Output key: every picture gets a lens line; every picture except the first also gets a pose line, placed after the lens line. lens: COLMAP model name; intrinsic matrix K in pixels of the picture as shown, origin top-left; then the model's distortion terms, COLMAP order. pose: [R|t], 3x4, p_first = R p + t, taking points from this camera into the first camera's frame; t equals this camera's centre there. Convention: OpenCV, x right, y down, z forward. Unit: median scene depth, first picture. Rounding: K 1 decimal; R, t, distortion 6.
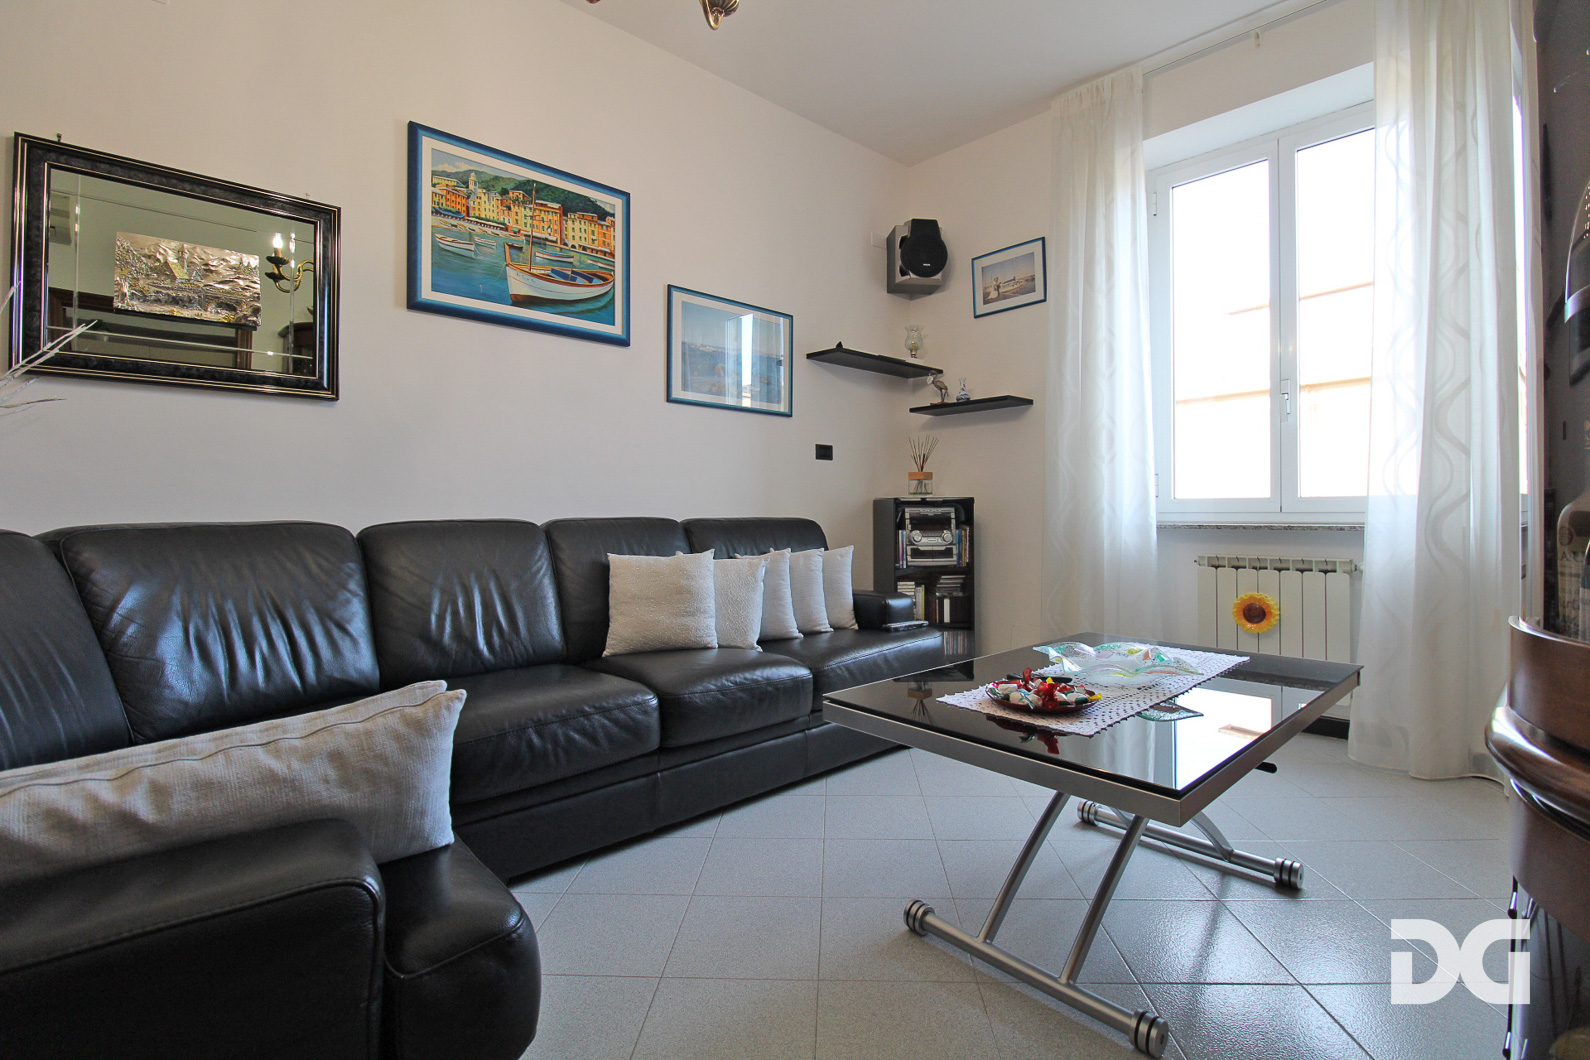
lens RADIAL K [[671.4, 0, 863.7], [0, 671.4, 511.2], [0, 0, 1]] dist [0.000838, -0.007875]
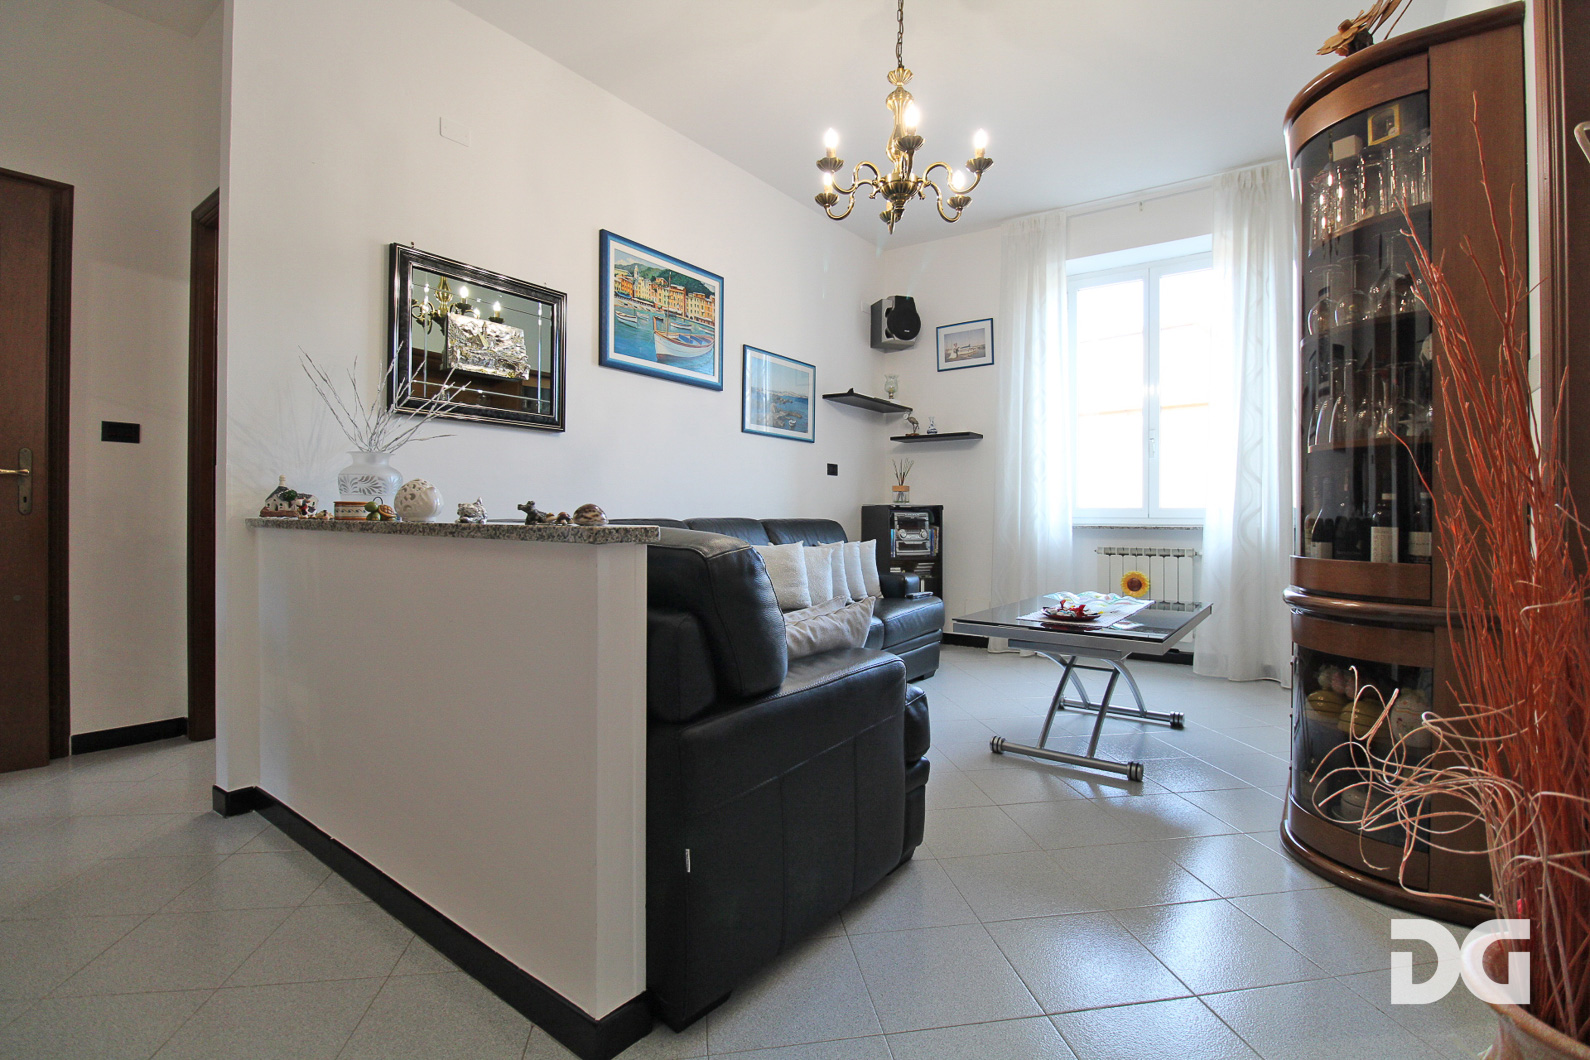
lens RADIAL K [[707.2, 0, 810.2], [0, 707.2, 515.3], [0, 0, 1]] dist [0.001173, -0.009145]
pose [[0.981696, 0.007990, 0.190286, -0.466702], [-0.008138, 0.999967, -0.000004, 0.002519], [-0.190280, -0.001545, 0.981729, -0.449928]]
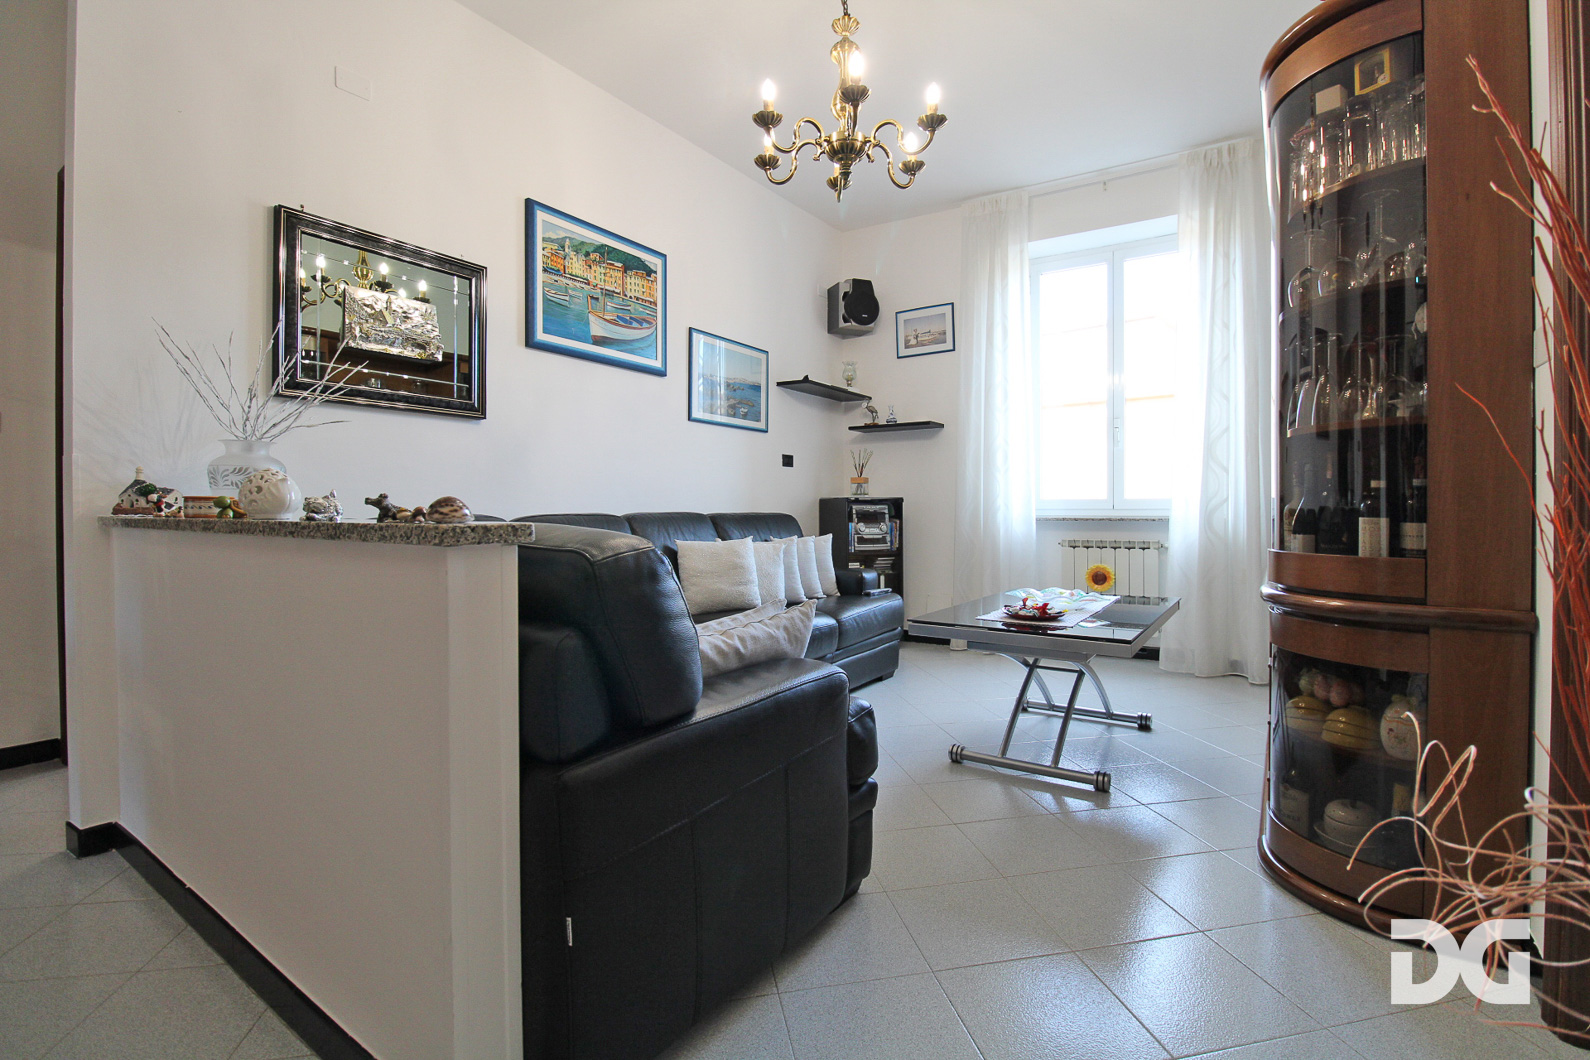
lens RADIAL K [[698.6, 0, 808.9], [0, 698.6, 514.1], [0, 0, 1]] dist [0.000431, -0.009555]
pose [[0.973636, 0.000088, 0.228109, -0.406775], [-0.001846, 0.999970, 0.007494, 0.002400], [-0.228102, -0.007718, 0.973607, -0.358634]]
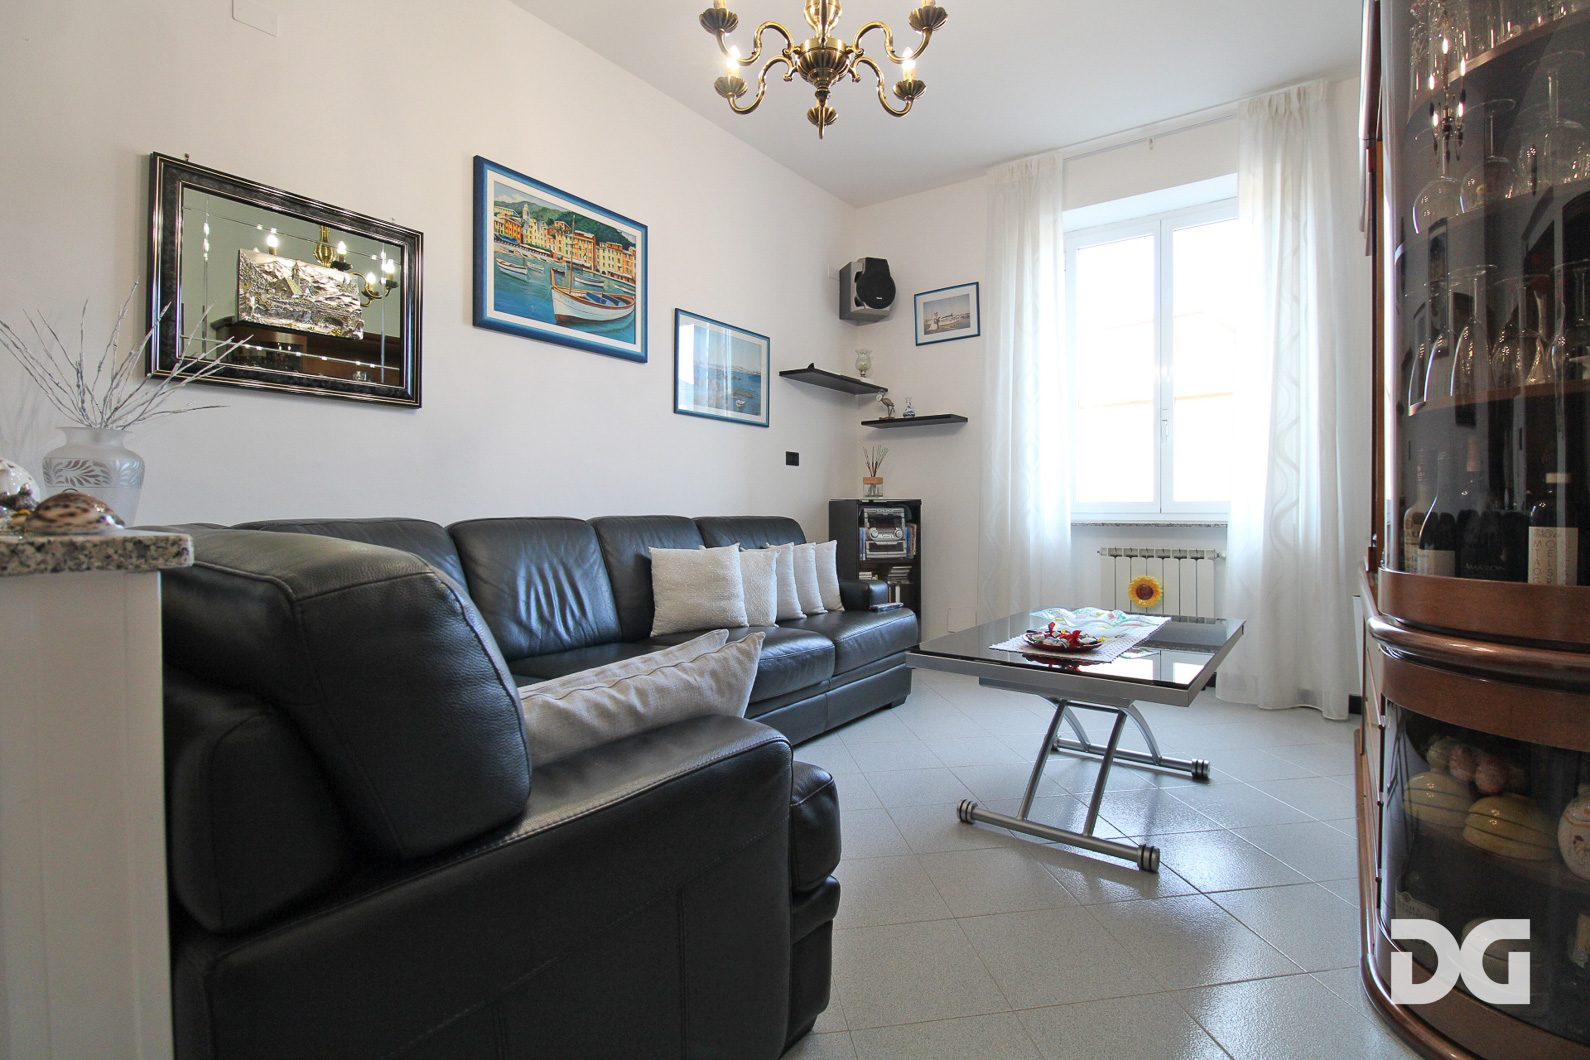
lens RADIAL K [[681.4, 0, 817.1], [0, 681.4, 514.0], [0, 0, 1]] dist [-0.000647, -0.011300]
pose [[0.984303, 0.003668, 0.176448, -0.282036], [-0.004422, 0.999983, 0.003877, 0.001329], [-0.176431, -0.004596, 0.984302, -0.180866]]
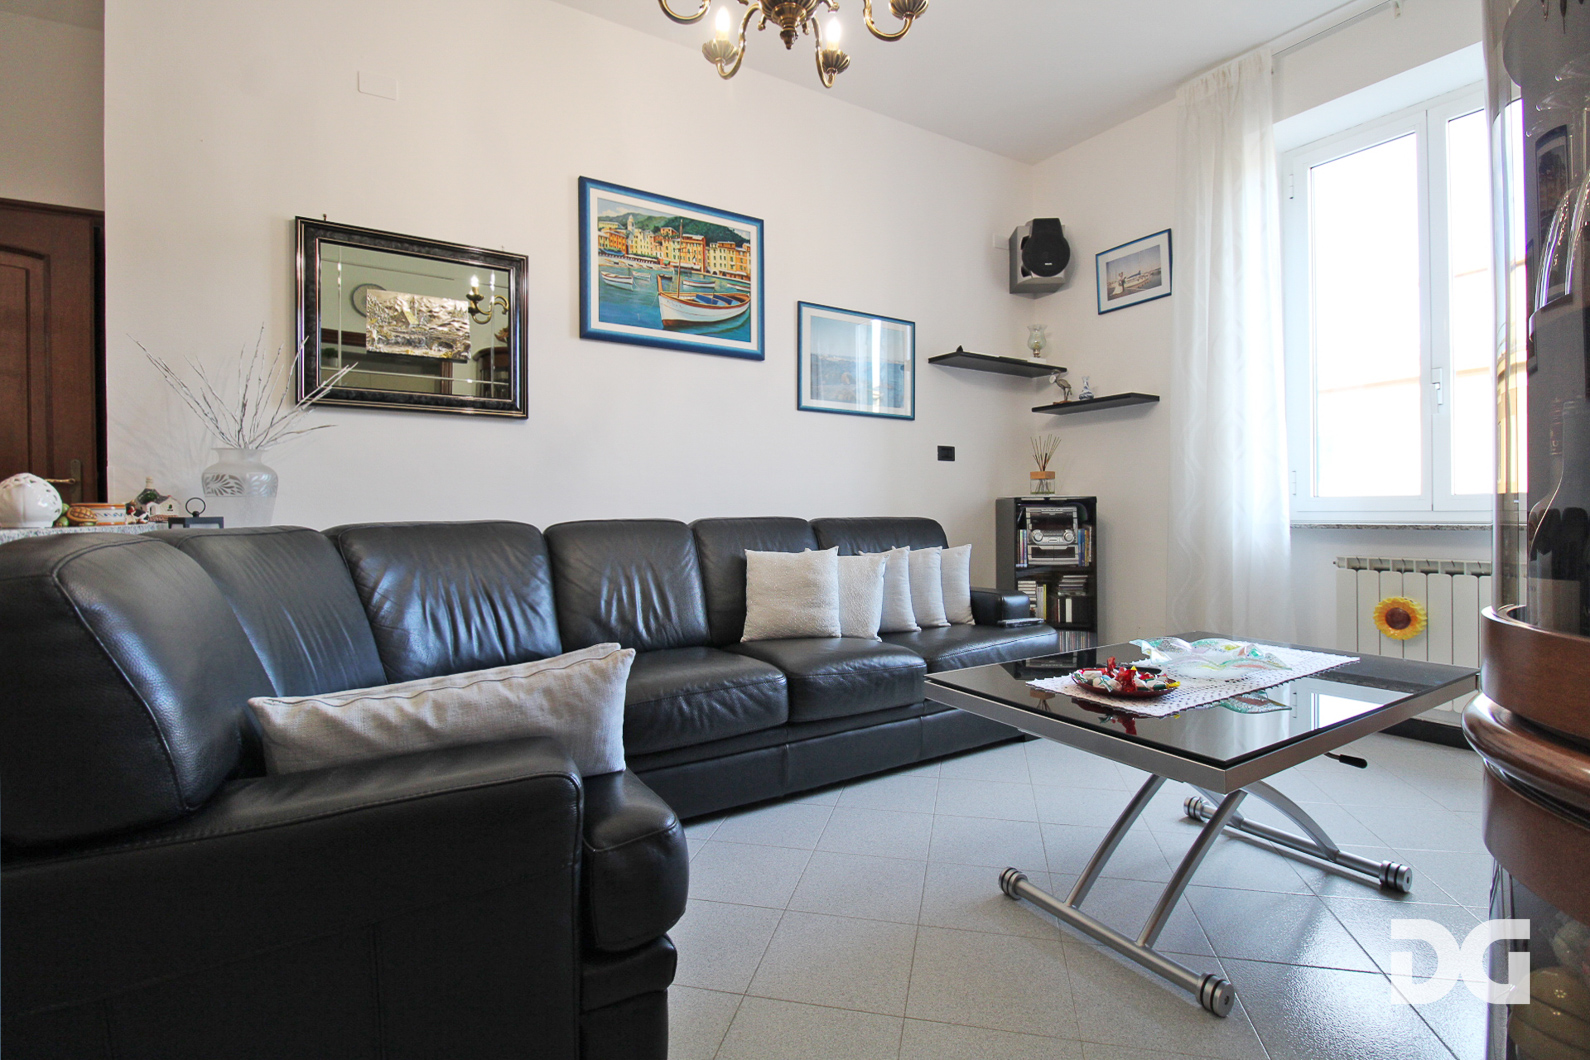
lens RADIAL K [[704.0, 0, 886.6], [0, 704.0, 515.9], [0, 0, 1]] dist [-0.001590, -0.007653]
pose [[0.984828, -0.001397, -0.173528, 0.048673], [0.002745, 0.999968, 0.007532, -0.000924], [0.173512, -0.007894, 0.984800, -0.099707]]
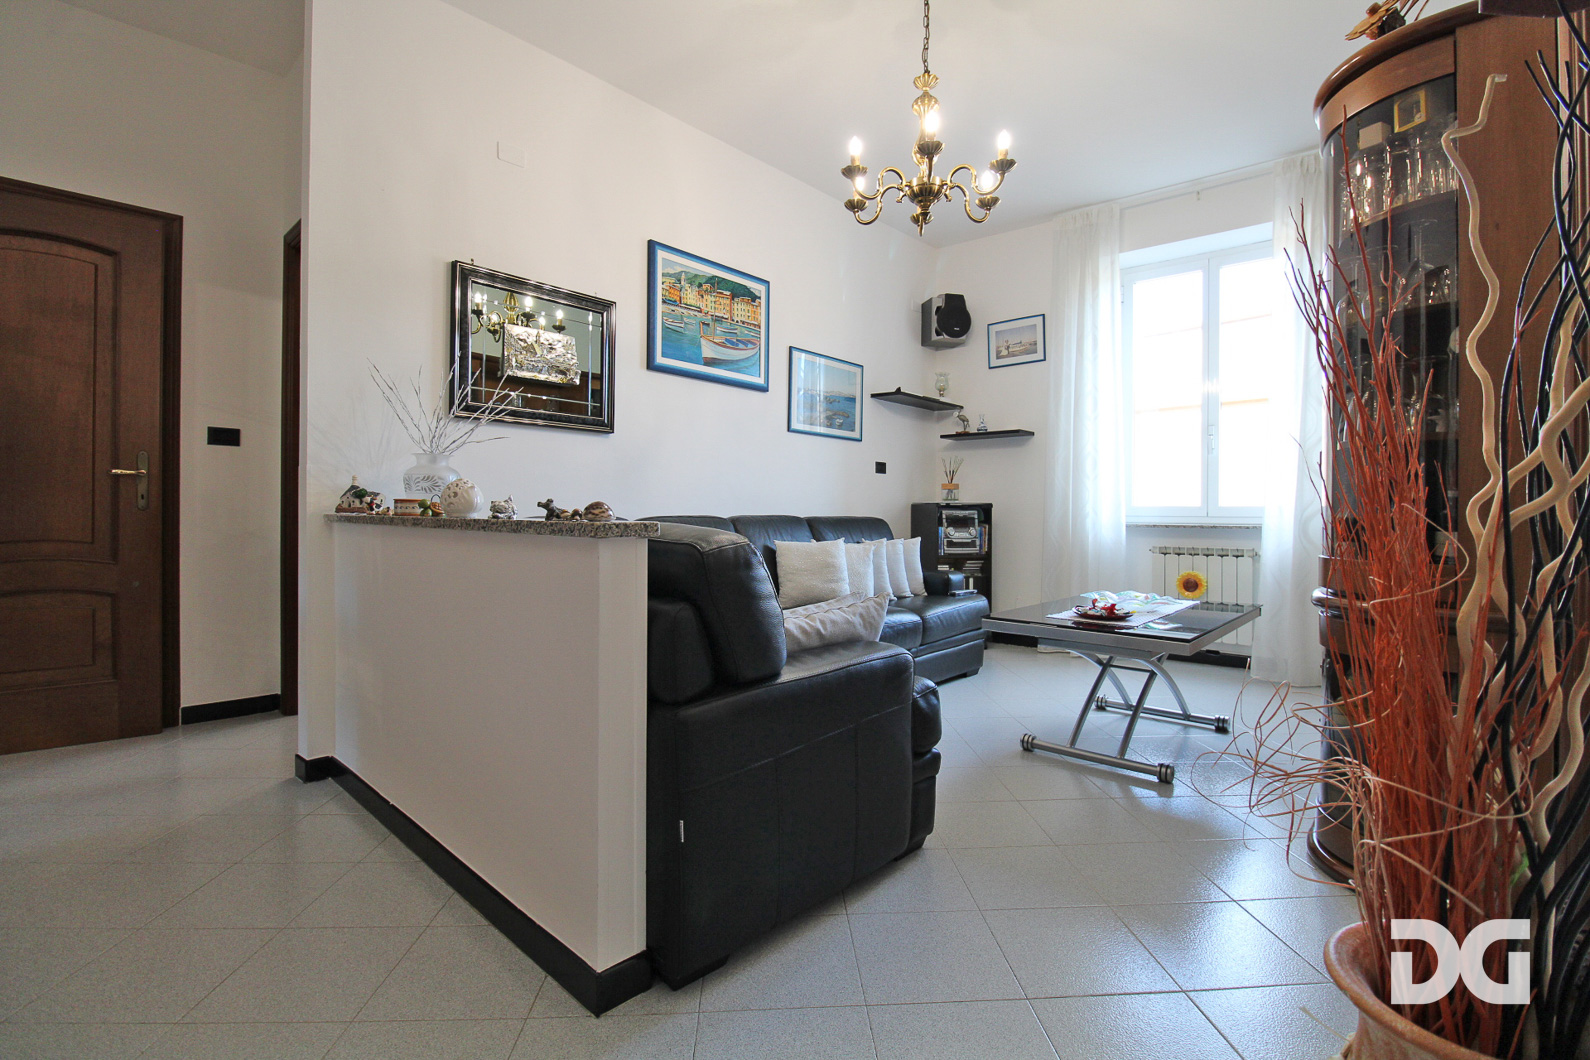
lens RADIAL K [[709.9, 0, 821.4], [0, 709.9, 514.8], [0, 0, 1]] dist [0.001129, -0.008181]
pose [[0.995270, 0.010739, 0.096549, -0.397783], [-0.011120, 0.999932, 0.003413, 0.002097], [-0.096506, -0.004470, 0.995322, -0.496786]]
